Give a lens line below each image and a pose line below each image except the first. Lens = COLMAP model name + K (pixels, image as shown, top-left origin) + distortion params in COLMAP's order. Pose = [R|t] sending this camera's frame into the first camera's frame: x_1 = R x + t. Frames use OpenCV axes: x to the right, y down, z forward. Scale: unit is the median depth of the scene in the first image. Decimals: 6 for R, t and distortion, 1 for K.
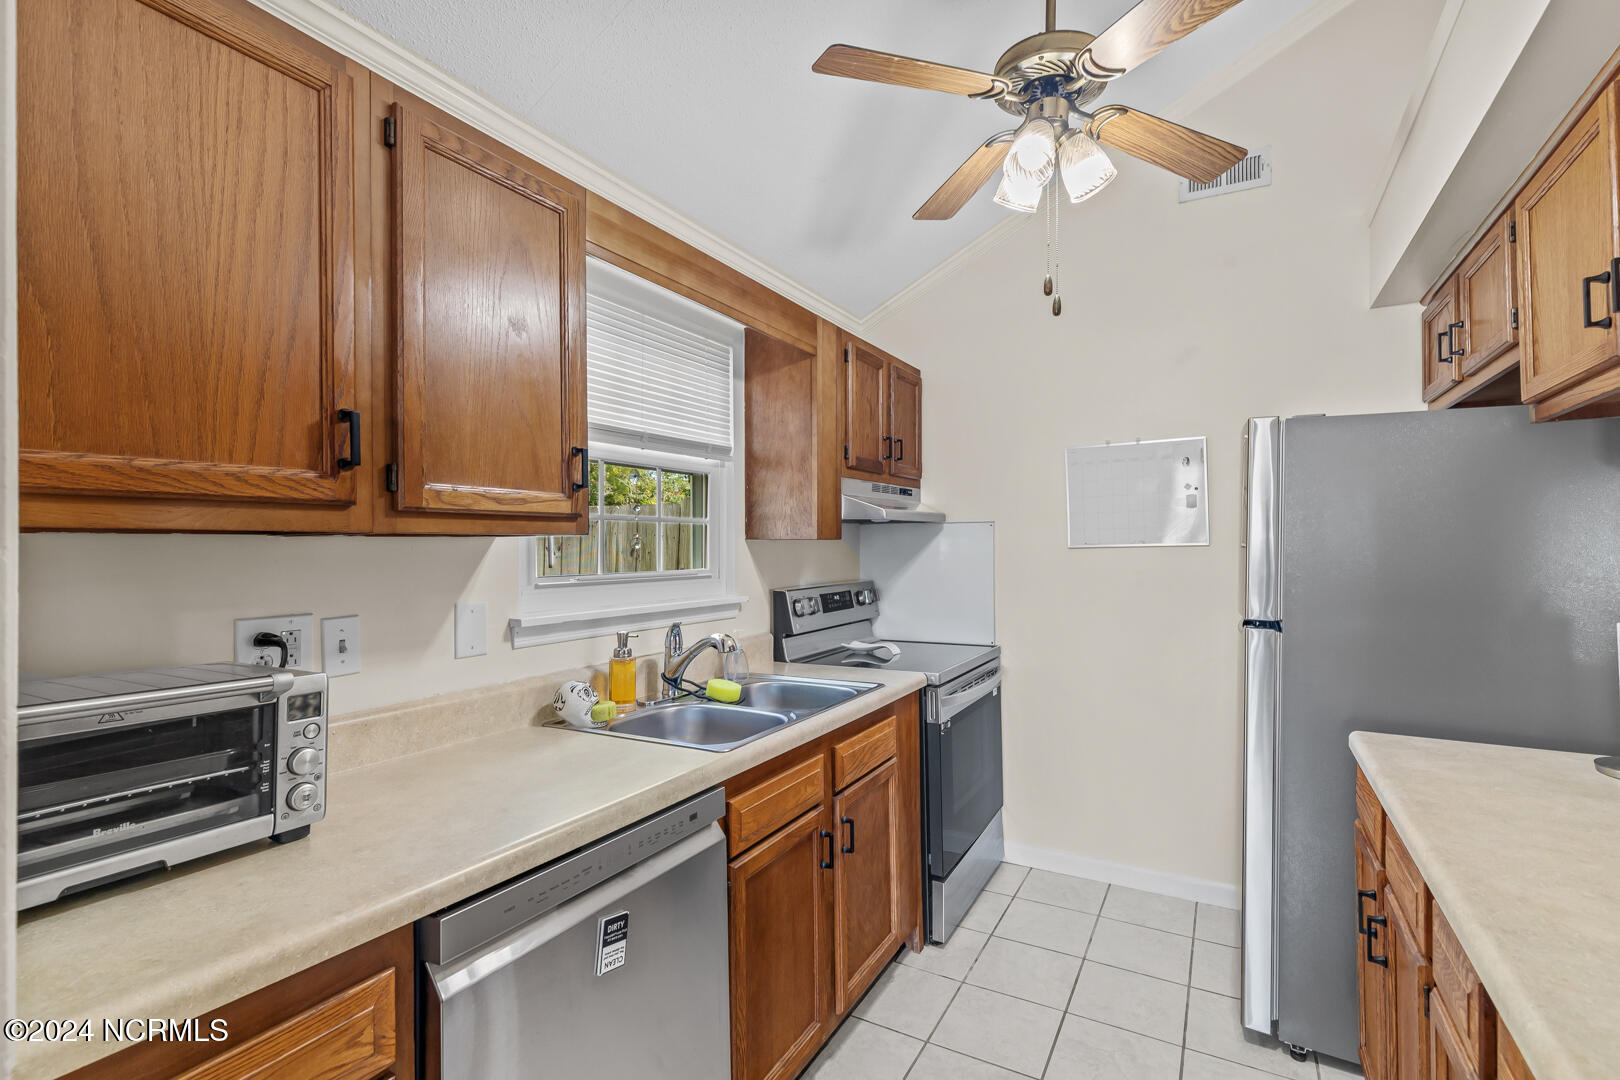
lens RADIAL K [[729.5, 0, 810.7], [0, 729.5, 537.4], [0, 0, 1]] dist [0.011874, -0.004340]
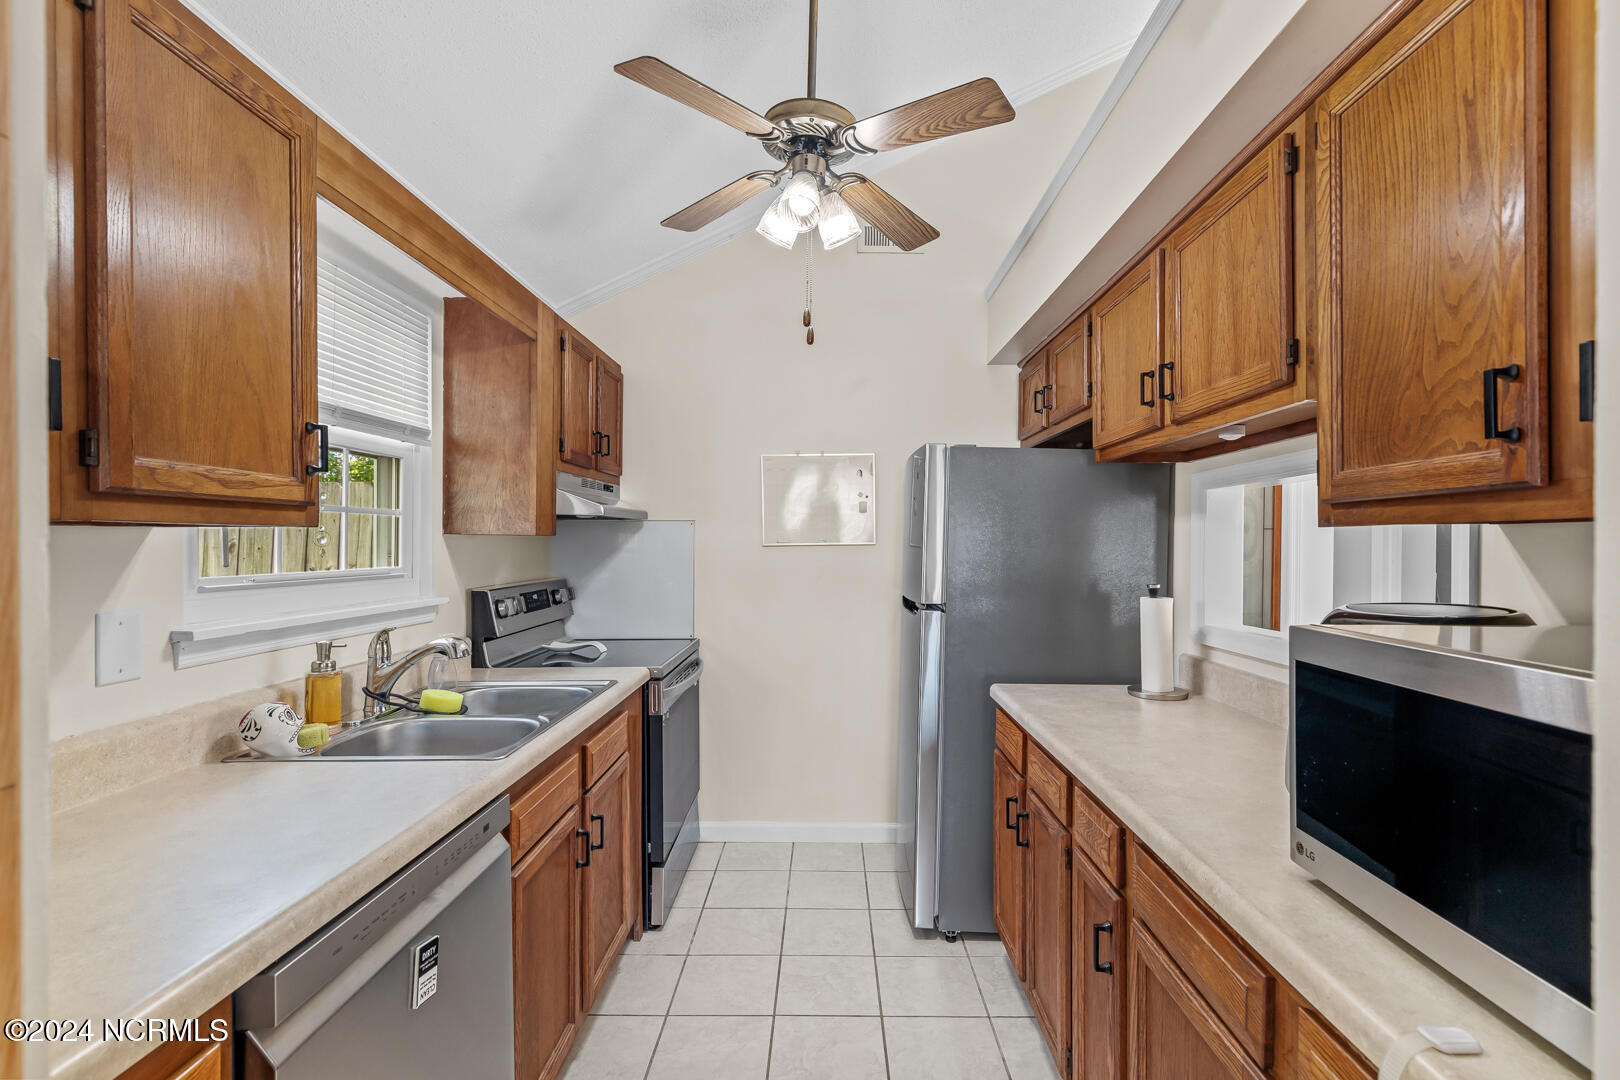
lens RADIAL K [[729.5, 0, 828.4], [0, 729.5, 544.6], [0, 0, 1]] dist [0.011874, -0.004340]
pose [[0.880203, 0.007795, 0.474532, -0.153918], [-0.013987, 0.999857, 0.009520, 0.000678], [-0.474390, -0.015017, 0.880187, -0.025371]]
